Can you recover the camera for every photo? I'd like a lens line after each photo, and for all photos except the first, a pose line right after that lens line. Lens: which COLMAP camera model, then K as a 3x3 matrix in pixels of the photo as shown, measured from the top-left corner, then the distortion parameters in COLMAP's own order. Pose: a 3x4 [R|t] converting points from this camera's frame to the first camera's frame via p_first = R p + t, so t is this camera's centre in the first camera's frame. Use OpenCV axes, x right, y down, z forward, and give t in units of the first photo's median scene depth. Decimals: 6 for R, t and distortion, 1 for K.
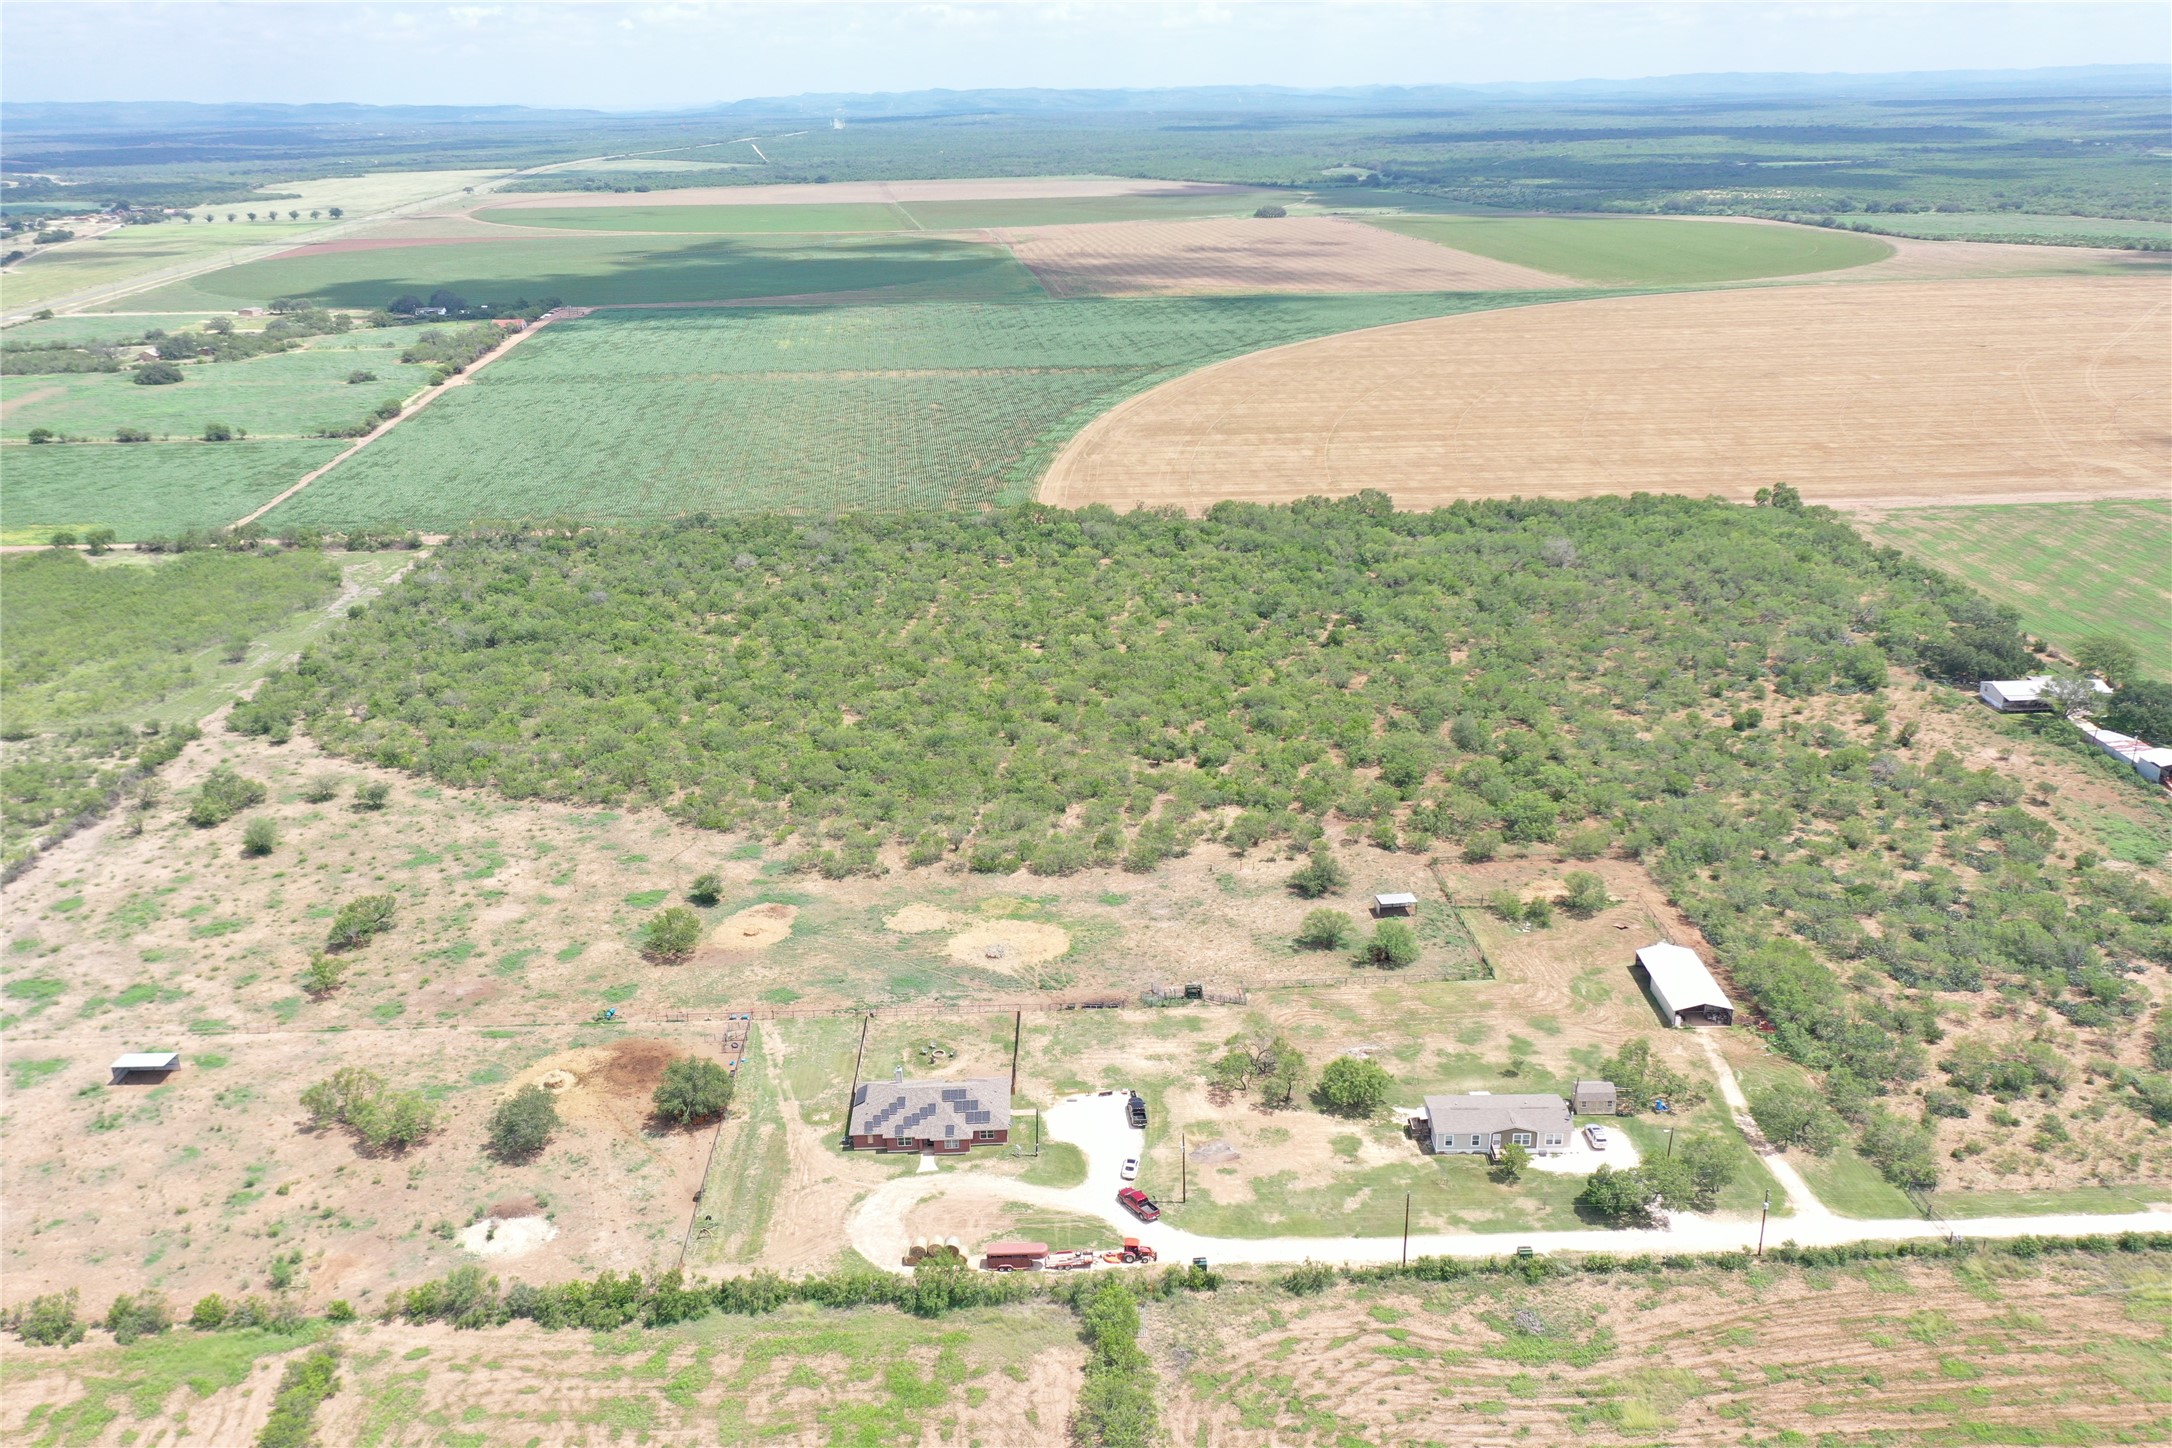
lens RADIAL K [[1712.0, 0, 1088.0], [0, 1712.0, 729.4], [0, 0, 1]] dist [0.011393, -0.007750]
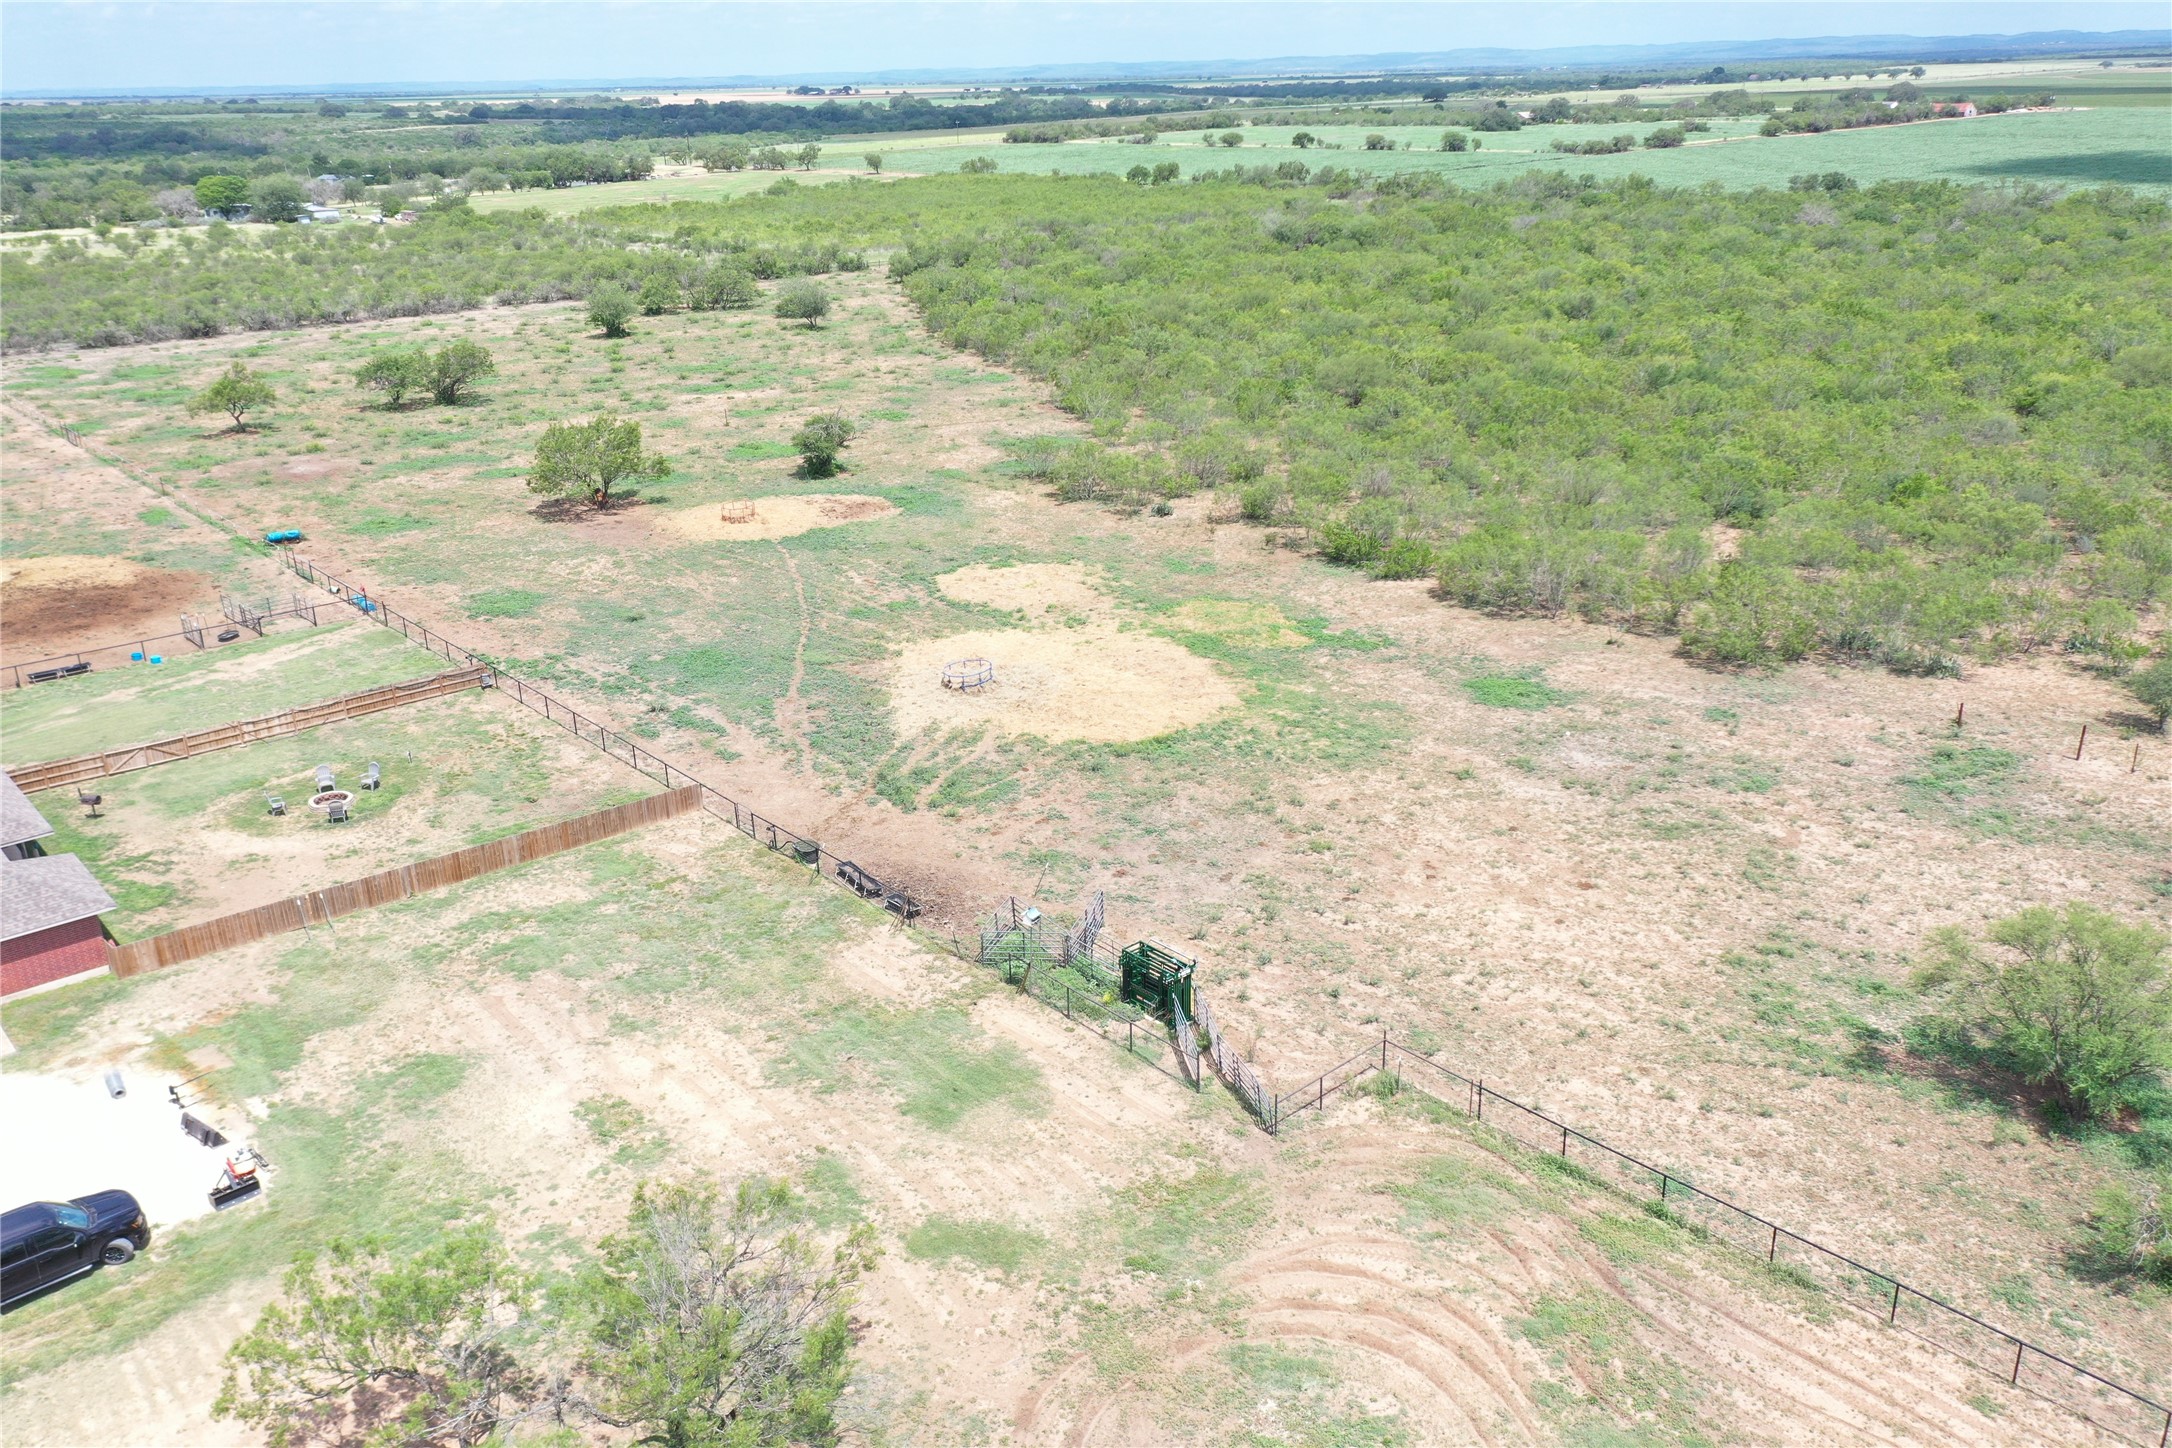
lens RADIAL K [[1712.0, 0, 1088.1], [0, 1712.0, 726.9], [0, 0, 1]] dist [0.011393, -0.007750]
pose [[0.630894, 0.274588, -0.725654, 0.179632], [-0.252316, 0.957053, 0.142782, 0.079444], [0.733696, 0.093014, 0.673082, 0.725349]]
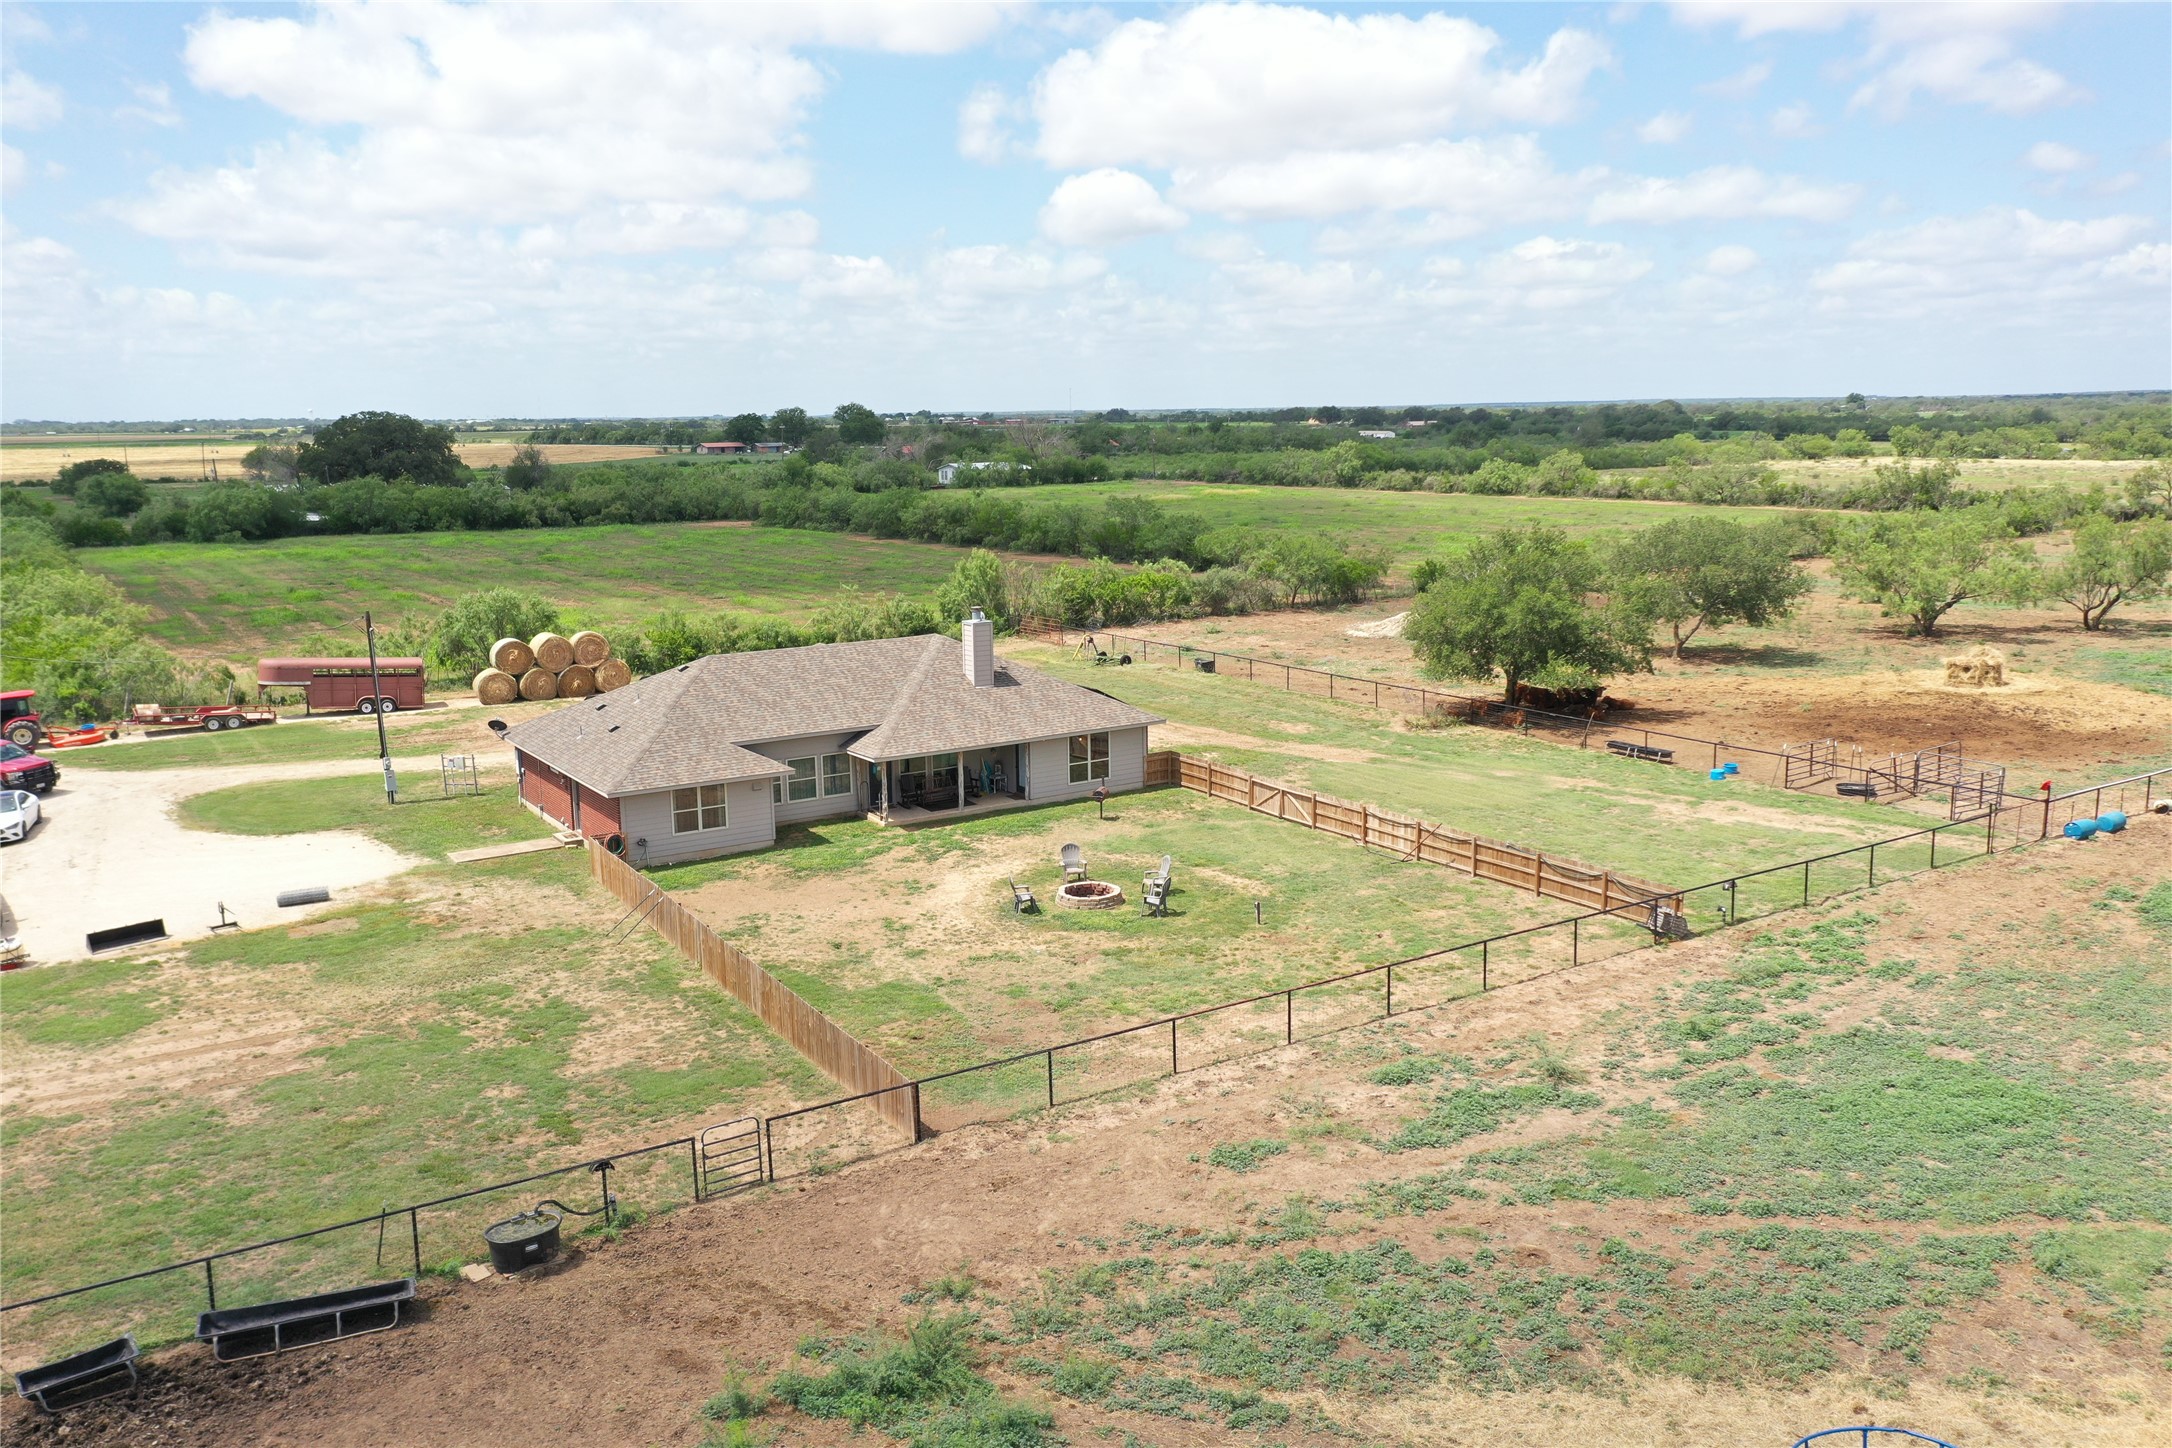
lens RADIAL K [[1712.0, 0, 1063.0], [0, 1712.0, 757.9], [0, 0, 1]] dist [0.011393, -0.007750]
pose [[-0.865203, 0.121227, -0.486546, 0.009052], [-0.148085, 0.865276, 0.478923, 0.065460], [0.479055, 0.486416, -0.730688, 0.925379]]
